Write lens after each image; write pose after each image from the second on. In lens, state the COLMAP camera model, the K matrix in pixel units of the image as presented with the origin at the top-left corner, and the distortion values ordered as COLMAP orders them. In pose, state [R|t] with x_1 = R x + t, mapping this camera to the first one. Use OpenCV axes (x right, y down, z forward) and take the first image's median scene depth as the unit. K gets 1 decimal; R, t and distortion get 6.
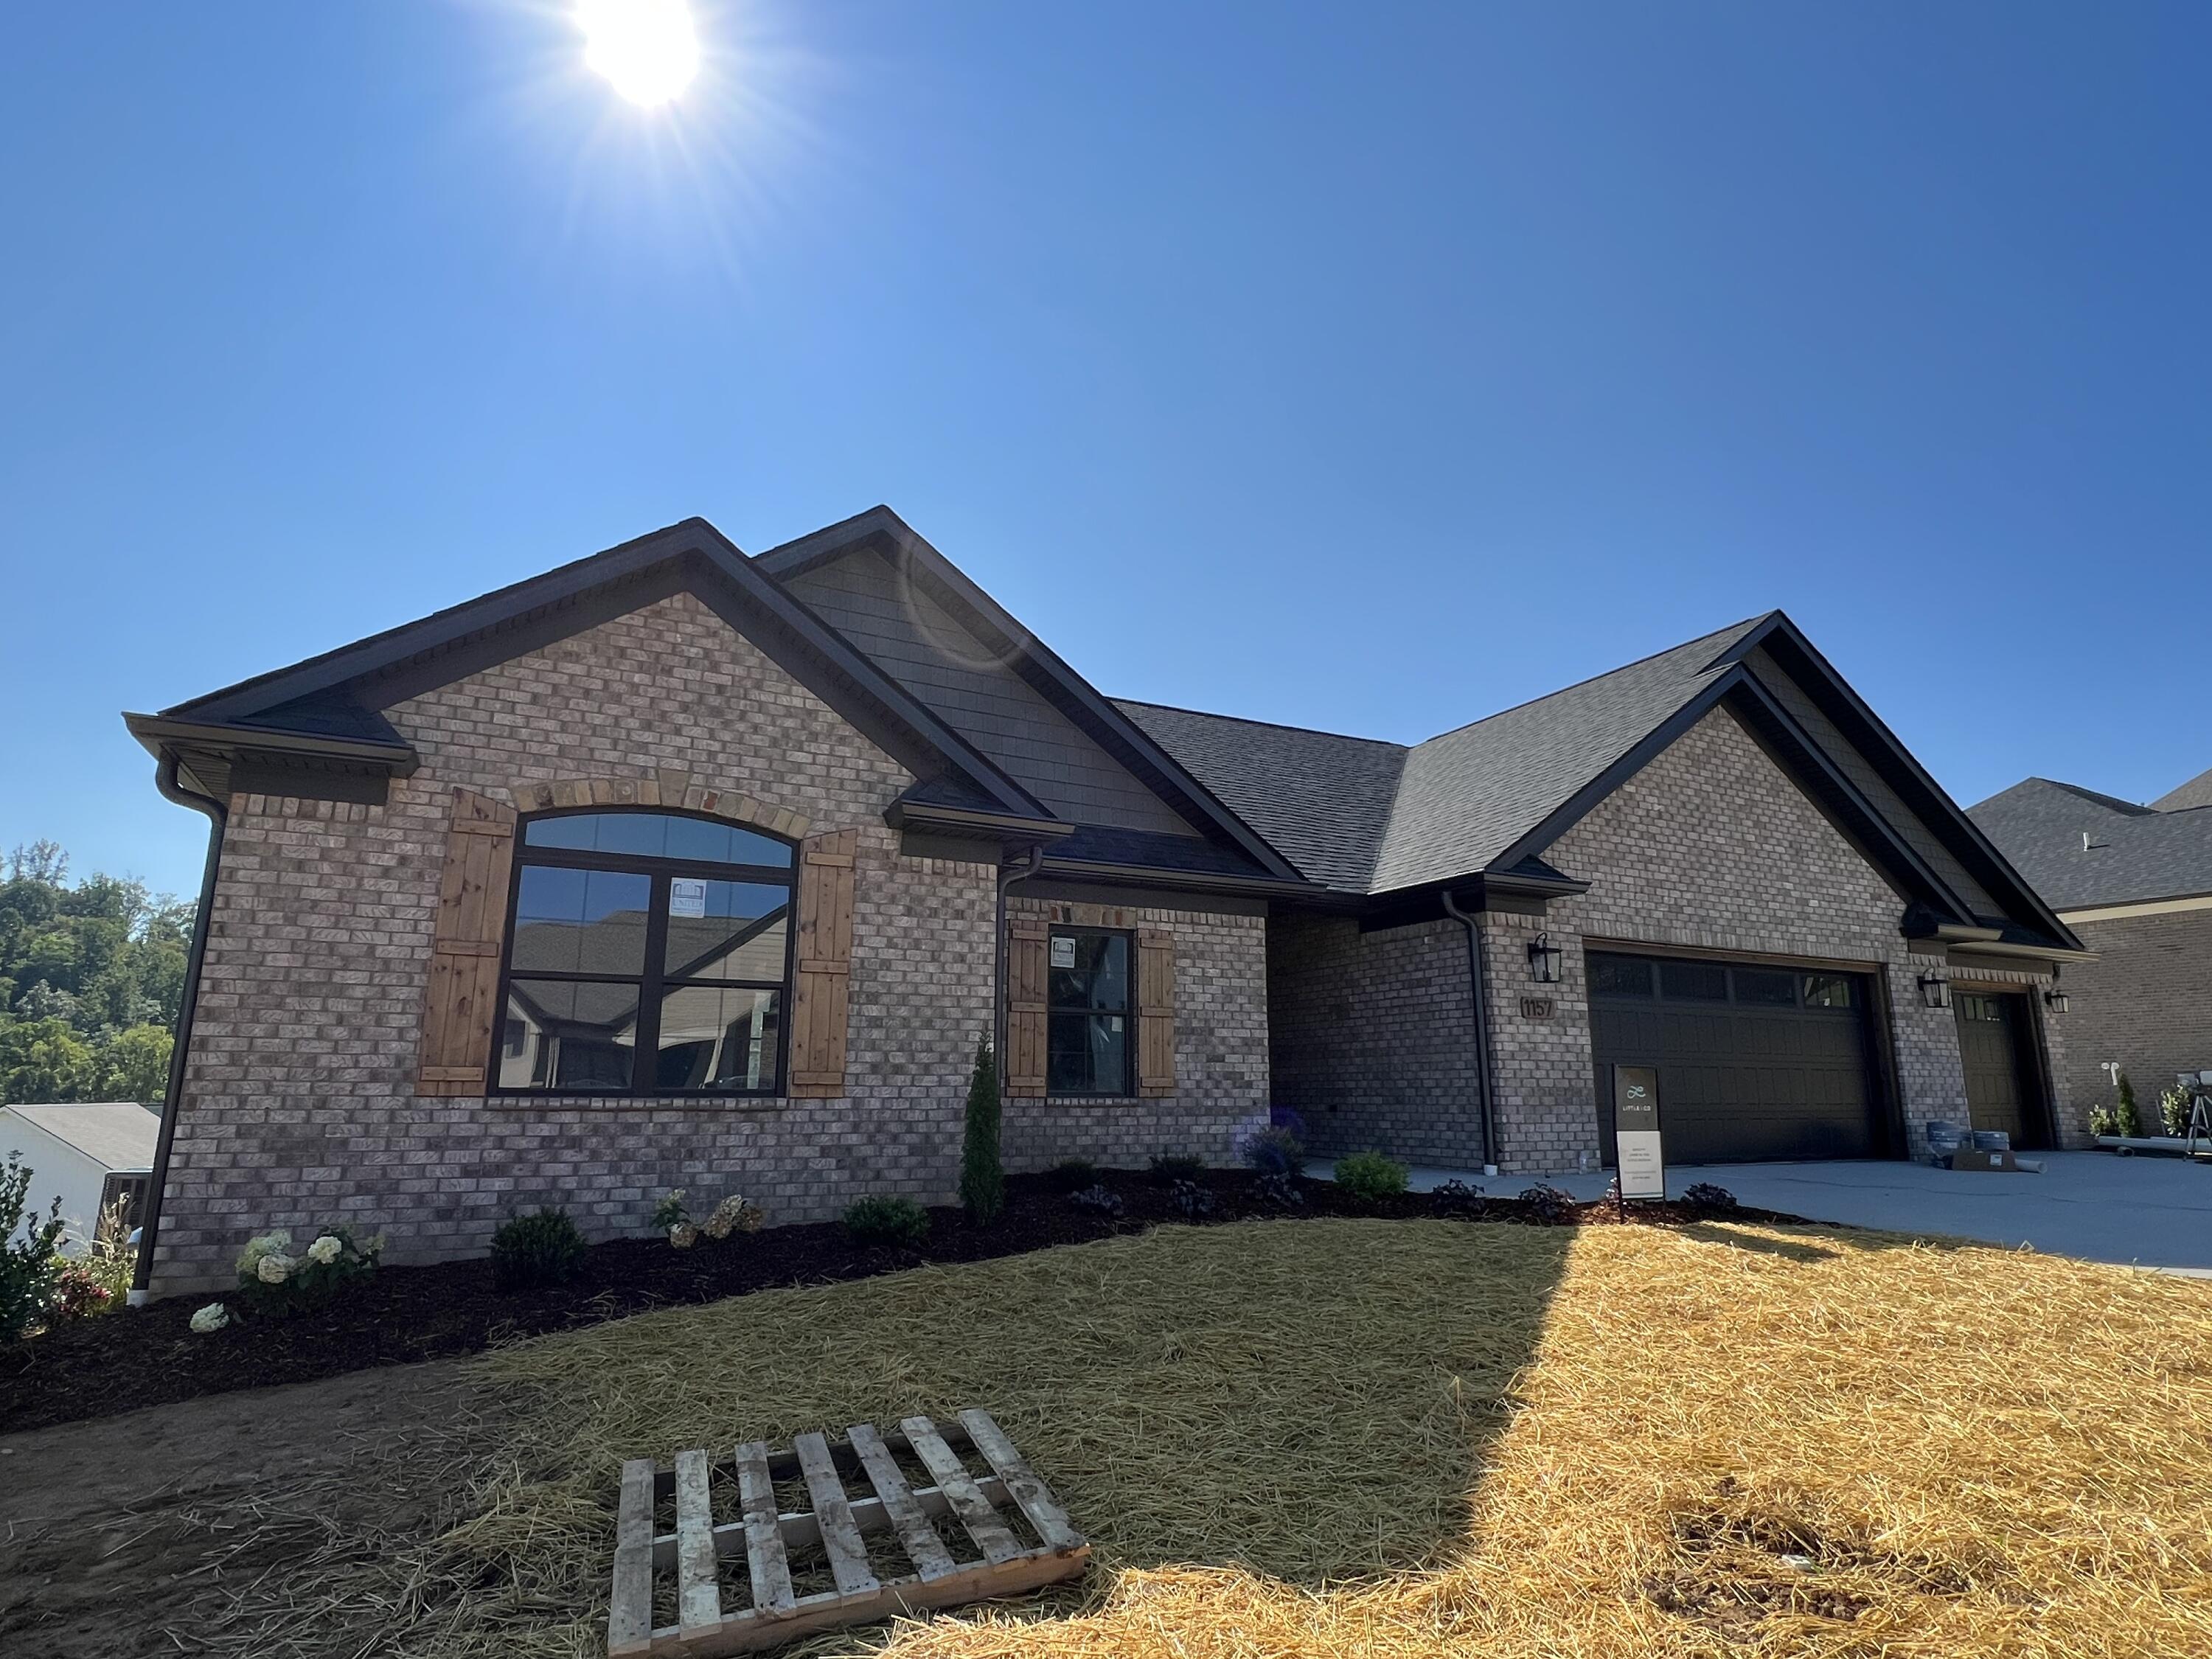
lens RADIAL K [[1170.7, 0, 1105.8], [0, 1170.7, 838.6], [0, 0, 1]] dist [0.004790, 0.006557]
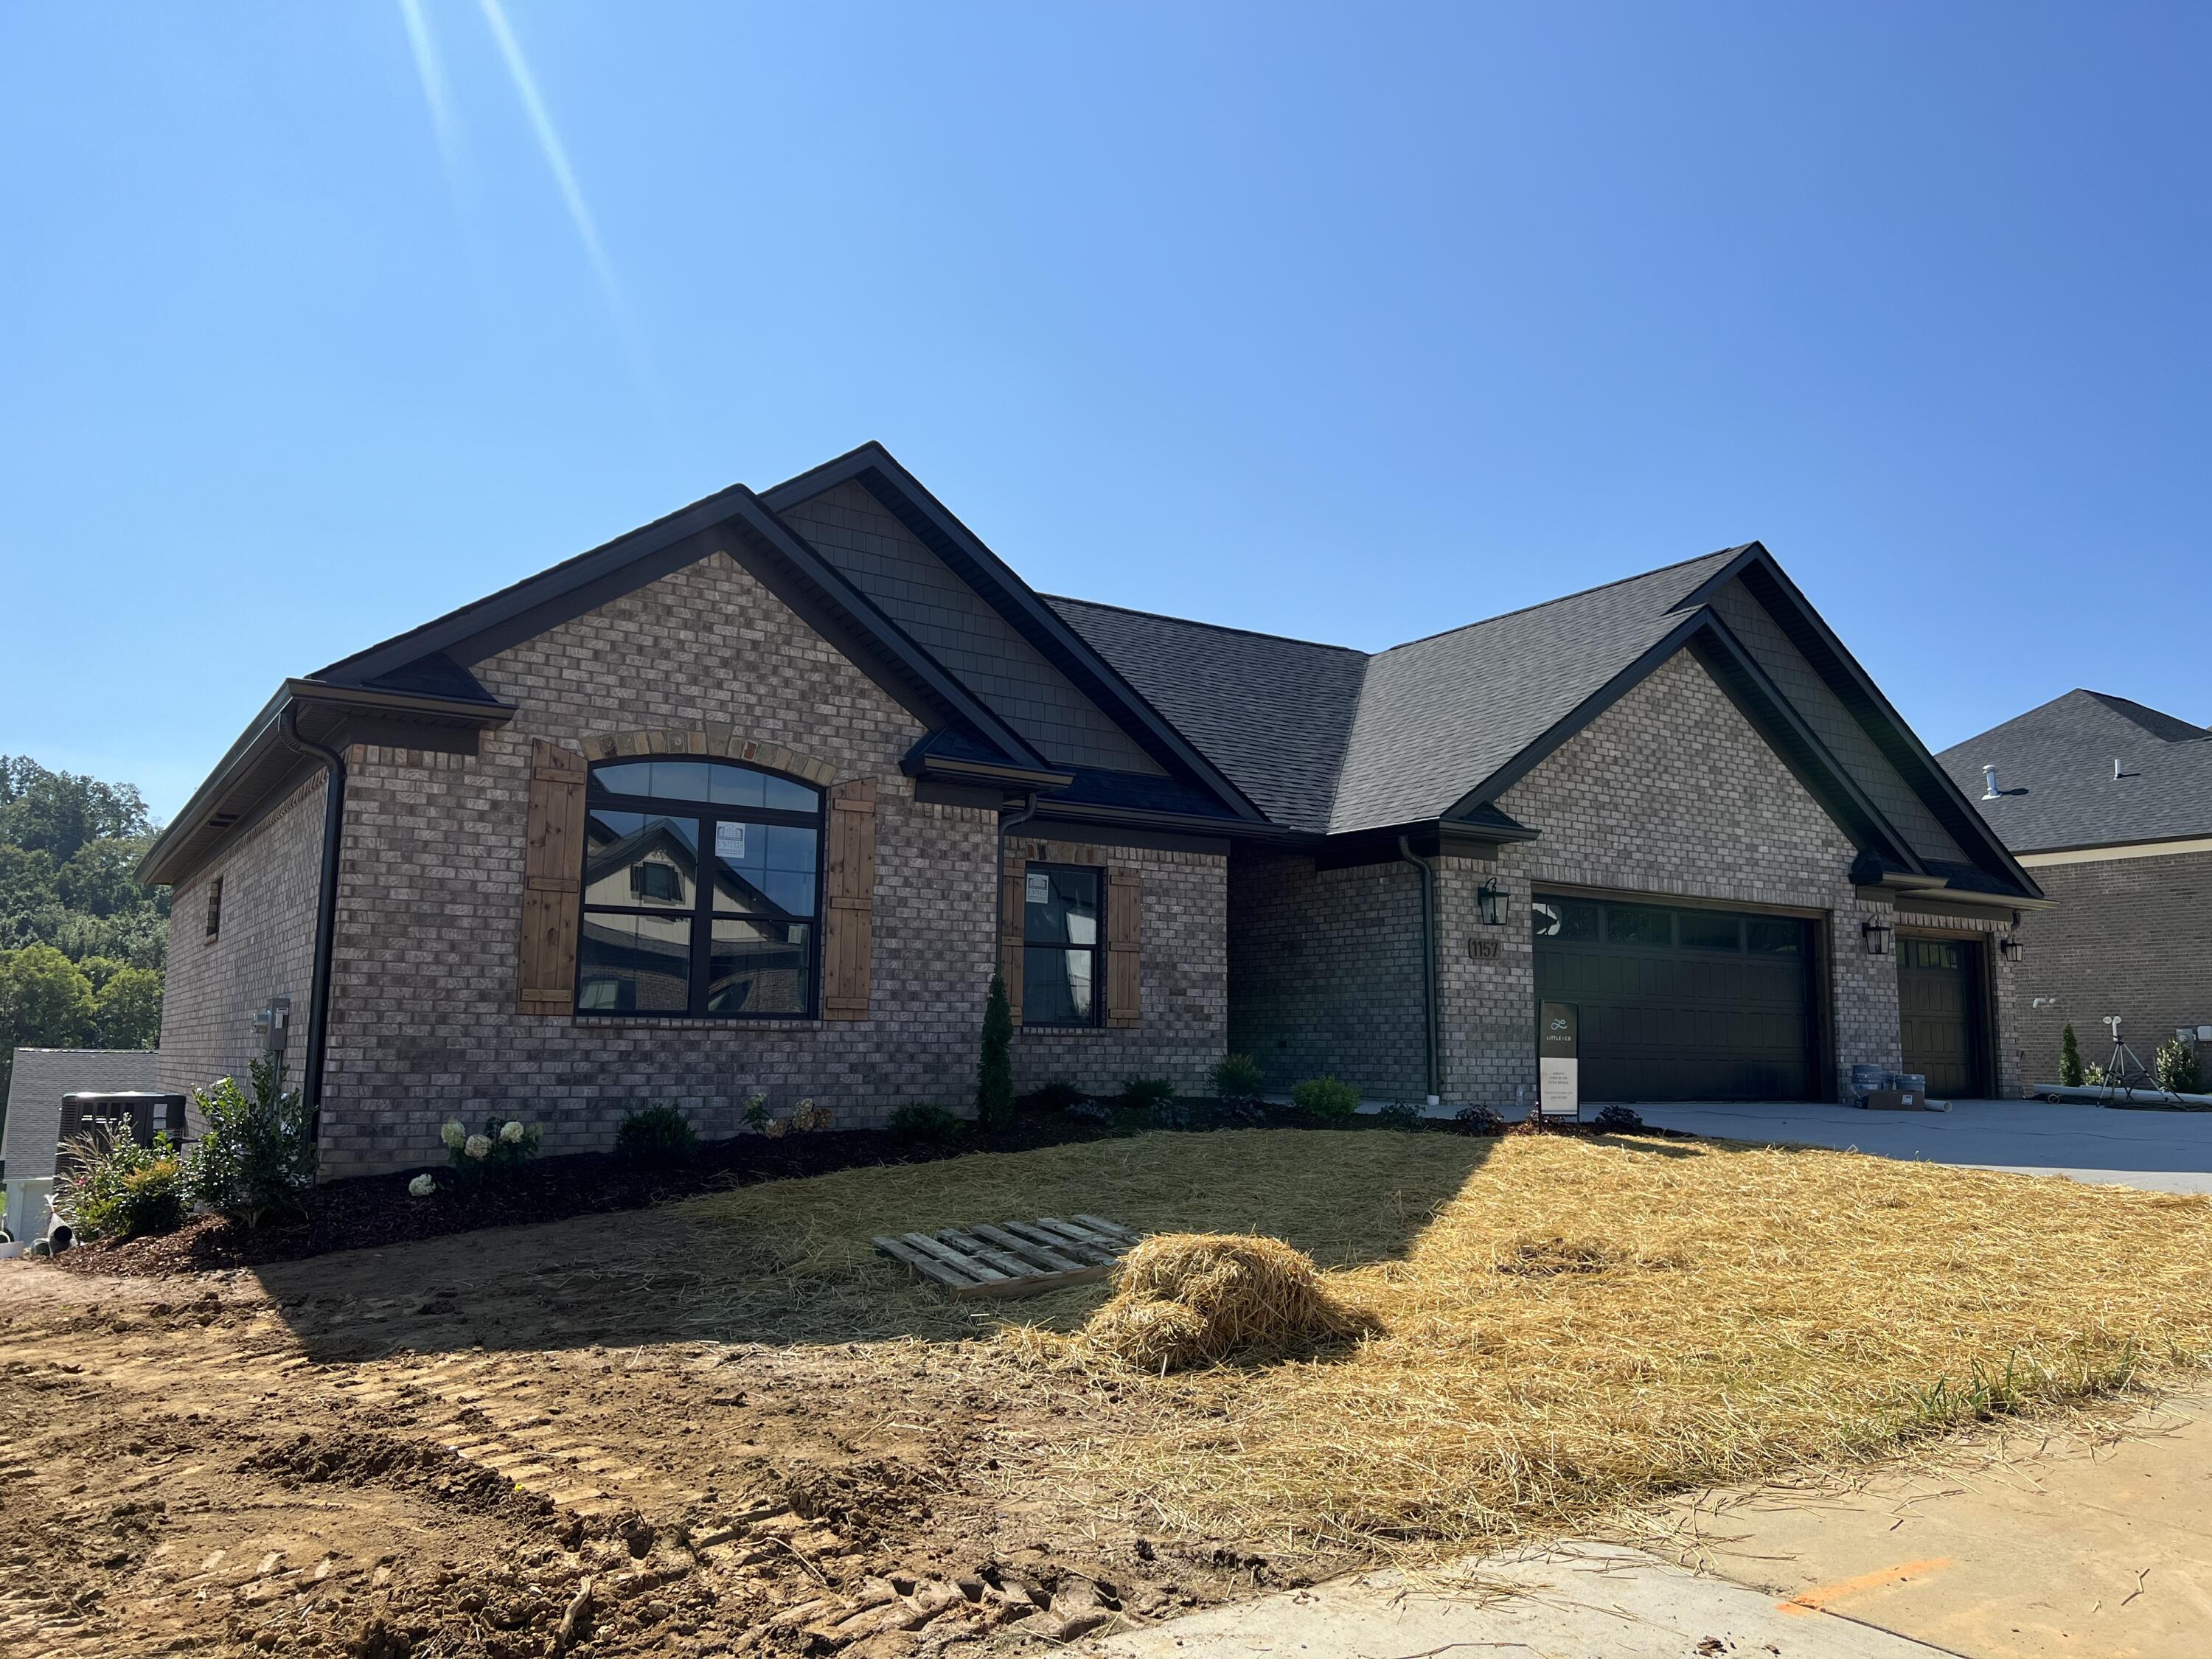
lens RADIAL K [[1660.0, 0, 1093.6], [0, 1660.0, 843.7], [0, 0, 1]] dist [0.098667, -0.011863]
pose [[0.994314, 0.021891, 0.104209, -0.171708], [-0.031290, 0.995501, 0.089432, -0.090419], [-0.101783, -0.092184, 0.990526, -0.547950]]
